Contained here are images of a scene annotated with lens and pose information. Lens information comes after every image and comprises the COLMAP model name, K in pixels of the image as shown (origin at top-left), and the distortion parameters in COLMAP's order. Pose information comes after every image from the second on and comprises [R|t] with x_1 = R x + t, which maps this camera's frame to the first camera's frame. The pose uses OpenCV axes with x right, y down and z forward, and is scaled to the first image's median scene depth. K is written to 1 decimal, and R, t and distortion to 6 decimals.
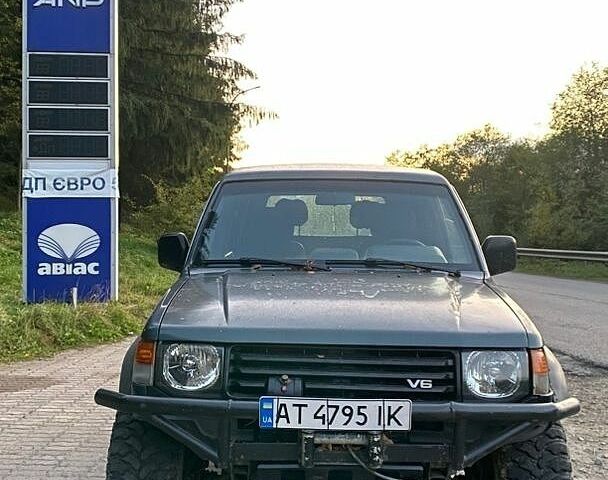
lens RADIAL K [[851.3, 0, 310.7], [0, 851.3, 237.9], [0, 0, 1]] dist [0.255878, -0.840940]
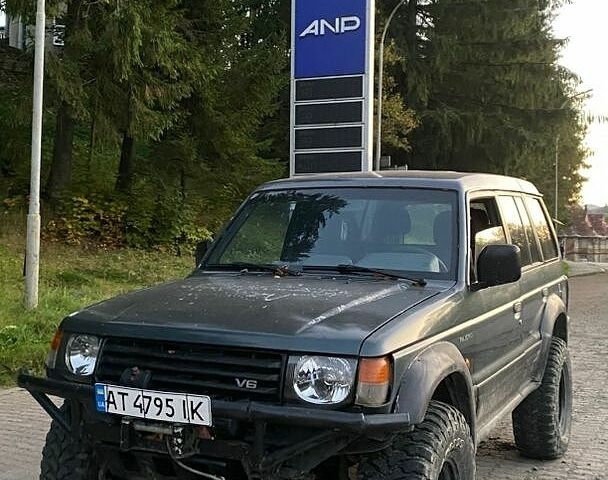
lens RADIAL K [[851.3, 0, 310.7], [0, 851.3, 237.9], [0, 0, 1]] dist [0.255878, -0.840940]
pose [[0.893509, 0.004506, -0.449024, 0.690791], [-0.011125, 0.999865, -0.012104, 0.007271], [0.448908, 0.015810, 0.893438, 0.120352]]
